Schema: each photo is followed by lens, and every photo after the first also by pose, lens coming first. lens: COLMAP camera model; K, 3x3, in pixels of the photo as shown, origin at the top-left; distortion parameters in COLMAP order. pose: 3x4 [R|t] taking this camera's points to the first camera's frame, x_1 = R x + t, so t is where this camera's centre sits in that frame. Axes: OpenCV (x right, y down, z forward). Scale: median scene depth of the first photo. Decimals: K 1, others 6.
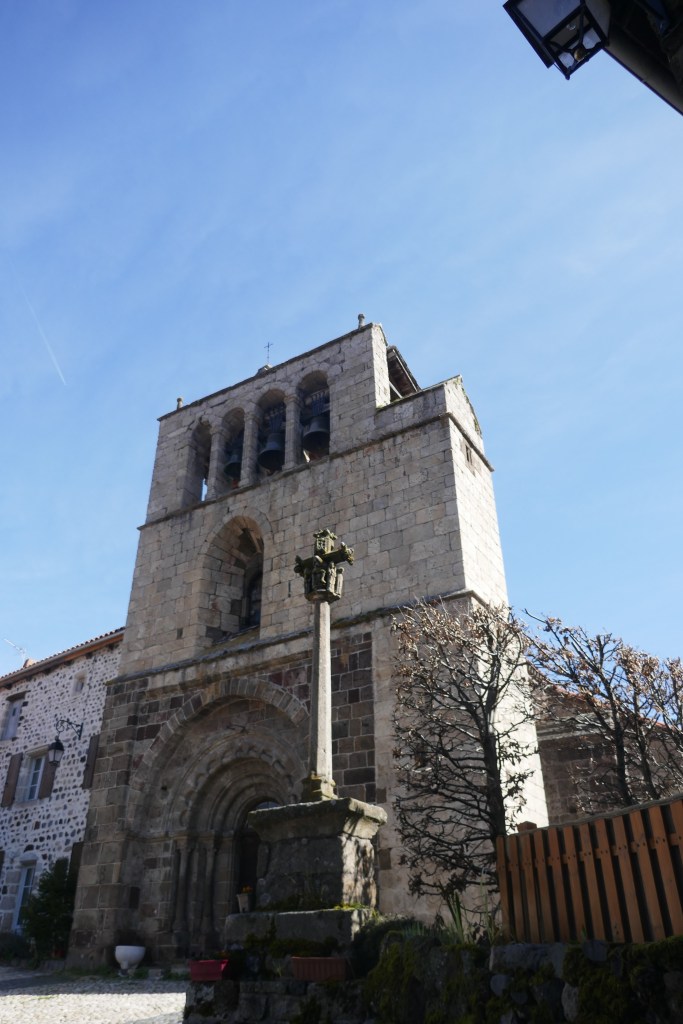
lens RADIAL K [[765.0, 0, 341.5], [0, 765.0, 512.0], [0, 0, 1]] dist [-0.003536, 0.003074]
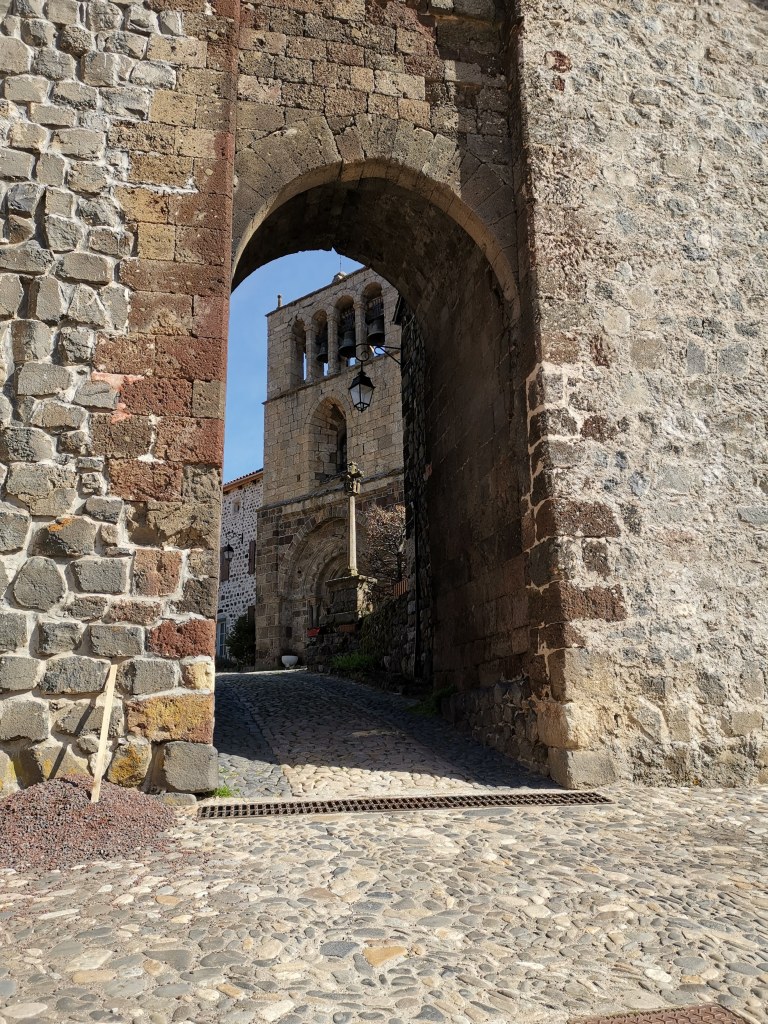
lens RADIAL K [[843.7, 0, 384.0], [0, 843.7, 512.0], [0, 0, 1]] dist [0.163940, -0.002288]
pose [[0.990614, -0.051432, -0.126644, 0.168658], [0.085285, 0.956611, 0.278607, -0.230805], [0.106820, -0.286792, 0.952019, -0.615568]]
